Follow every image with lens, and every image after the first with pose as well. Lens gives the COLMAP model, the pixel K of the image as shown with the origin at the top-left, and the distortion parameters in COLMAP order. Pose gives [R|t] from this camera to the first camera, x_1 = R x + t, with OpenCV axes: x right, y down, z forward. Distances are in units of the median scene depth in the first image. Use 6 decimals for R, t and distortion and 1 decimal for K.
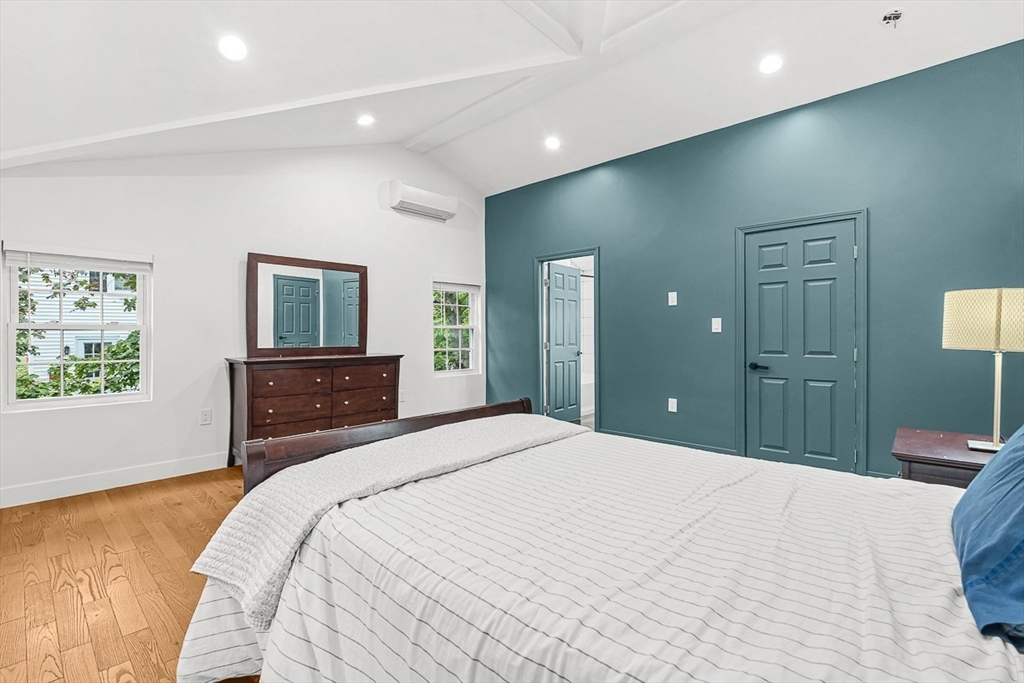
lens RADIAL K [[454.9, 0, 511.6], [0, 454.9, 339.1], [0, 0, 1]] dist [-0.005231, -0.000102]
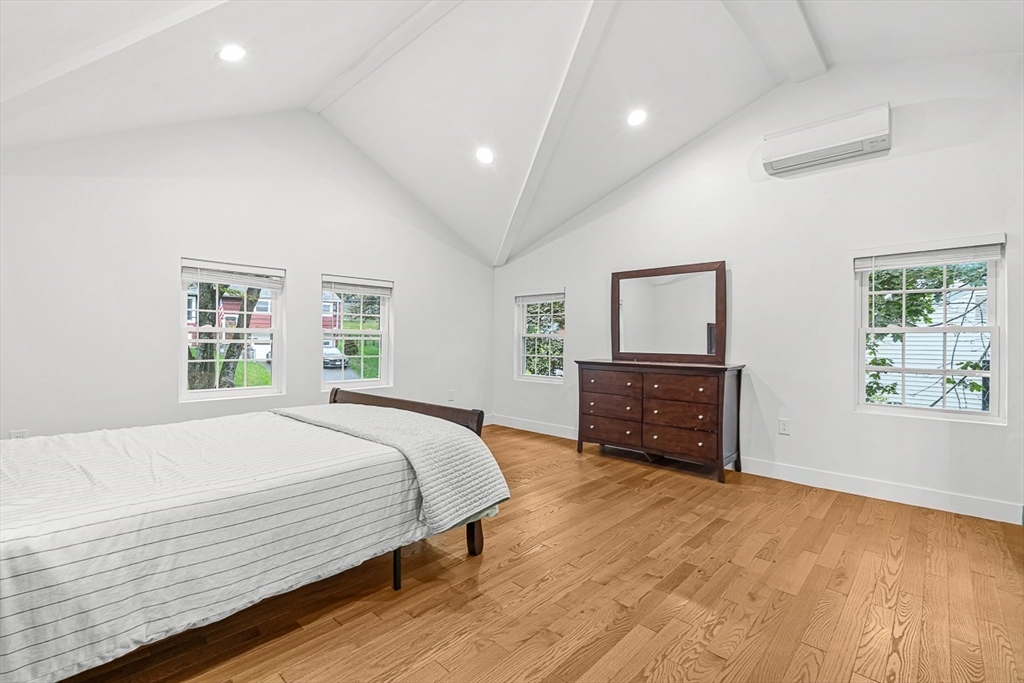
lens RADIAL K [[454.9, 0, 511.6], [0, 454.9, 339.1], [0, 0, 1]] dist [-0.005231, -0.000102]
pose [[-0.007194, -0.006170, -0.999955, 0.602555], [-0.021408, 0.999753, -0.006015, -0.001036], [0.999745, 0.021364, -0.007324, 0.703361]]
